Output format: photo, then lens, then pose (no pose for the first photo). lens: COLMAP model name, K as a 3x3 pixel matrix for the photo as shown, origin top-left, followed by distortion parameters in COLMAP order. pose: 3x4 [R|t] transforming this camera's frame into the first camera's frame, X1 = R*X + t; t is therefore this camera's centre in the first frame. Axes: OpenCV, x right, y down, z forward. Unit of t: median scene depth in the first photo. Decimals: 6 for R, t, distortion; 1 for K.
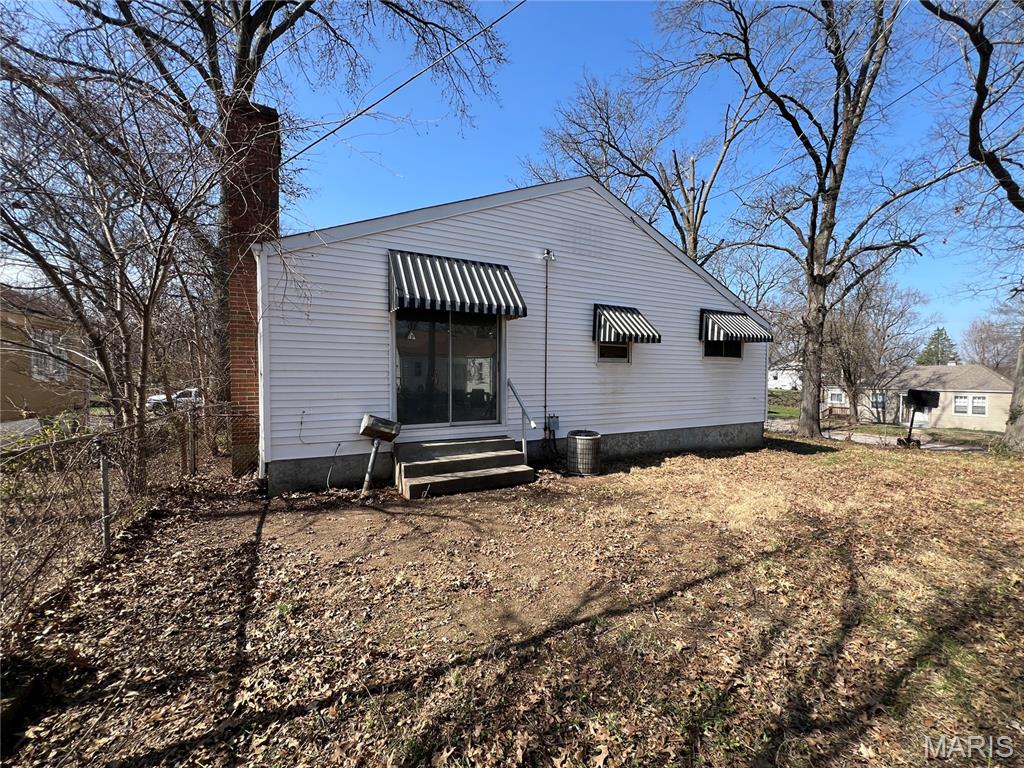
lens RADIAL K [[414.6, 0, 509.4], [0, 414.6, 386.0], [0, 0, 1]] dist [0.000841, -0.000017]
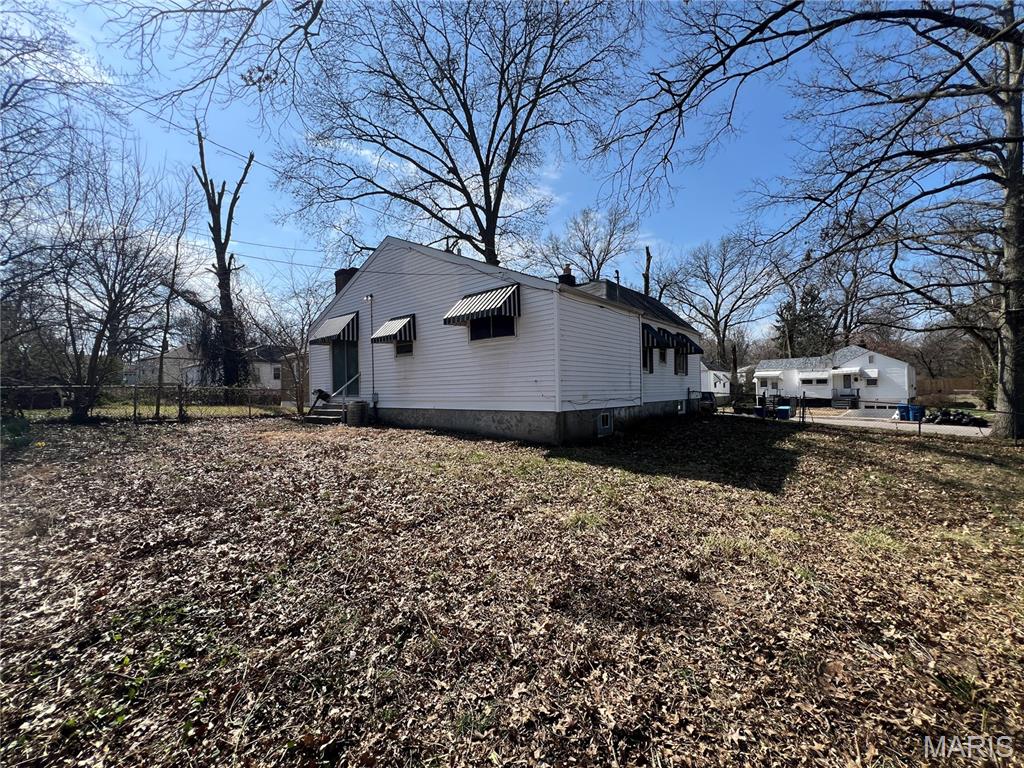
lens RADIAL K [[413.1, 0, 512.4], [0, 413.1, 385.7], [0, 0, 1]] dist [-0.000961, -0.000080]
pose [[0.363069, -0.010921, -0.931698, 1.425250], [0.004540, 0.999940, -0.009952, 0.048374], [0.931751, -0.000616, 0.363097, 0.714301]]
